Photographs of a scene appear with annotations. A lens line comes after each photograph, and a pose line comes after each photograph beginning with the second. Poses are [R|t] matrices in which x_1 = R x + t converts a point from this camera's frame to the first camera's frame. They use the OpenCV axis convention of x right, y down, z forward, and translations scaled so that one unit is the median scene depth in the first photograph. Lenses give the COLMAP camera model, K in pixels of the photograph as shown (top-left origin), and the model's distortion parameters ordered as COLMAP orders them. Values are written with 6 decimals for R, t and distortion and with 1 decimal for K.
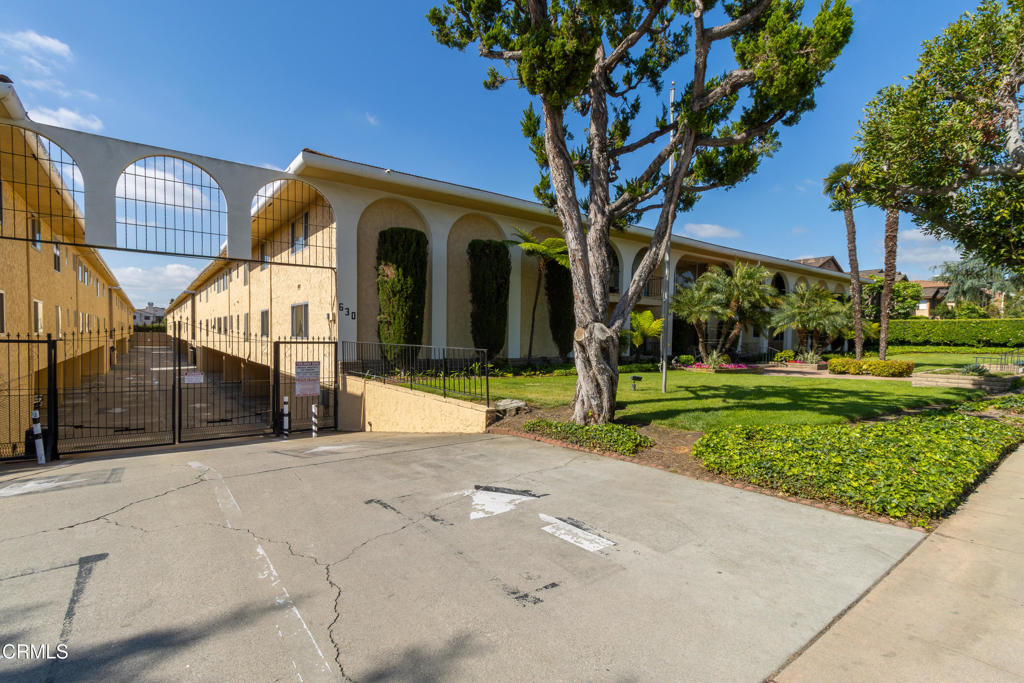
lens RADIAL K [[487.0, 0, 519.0], [0, 487.0, 324.6], [0, 0, 1]] dist [-0.000316, 0.000805]
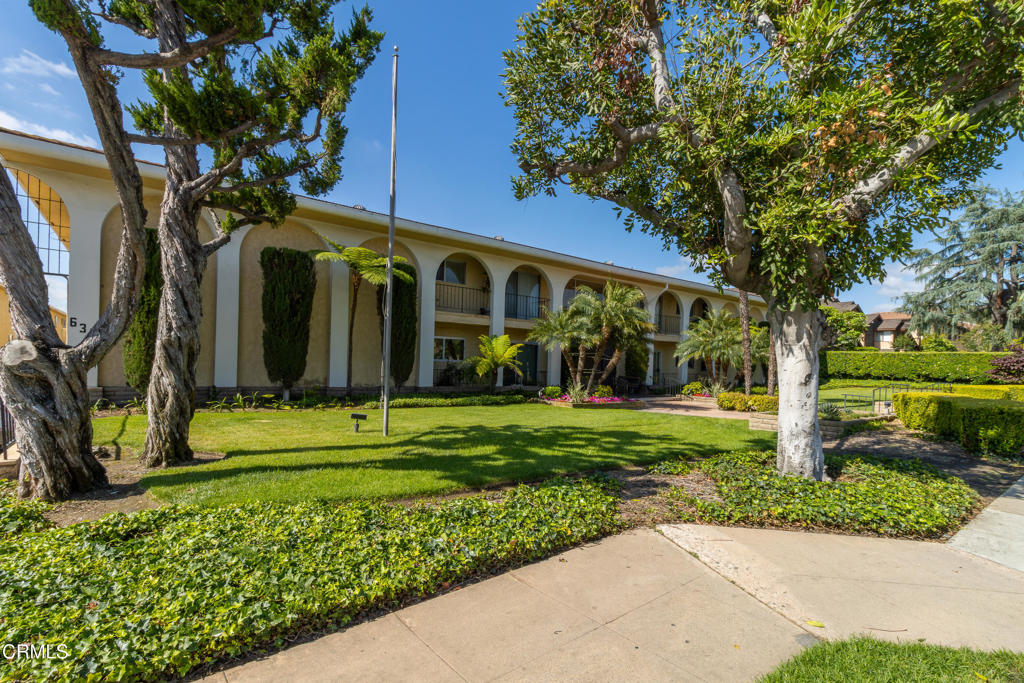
lens RADIAL K [[487.0, 0, 519.0], [0, 487.0, 324.6], [0, 0, 1]] dist [-0.000316, 0.000805]
pose [[0.999823, 0.017180, 0.007628, 0.176343], [-0.016742, 0.998388, -0.054235, 0.000039], [-0.008547, 0.054098, 0.998499, 0.072692]]
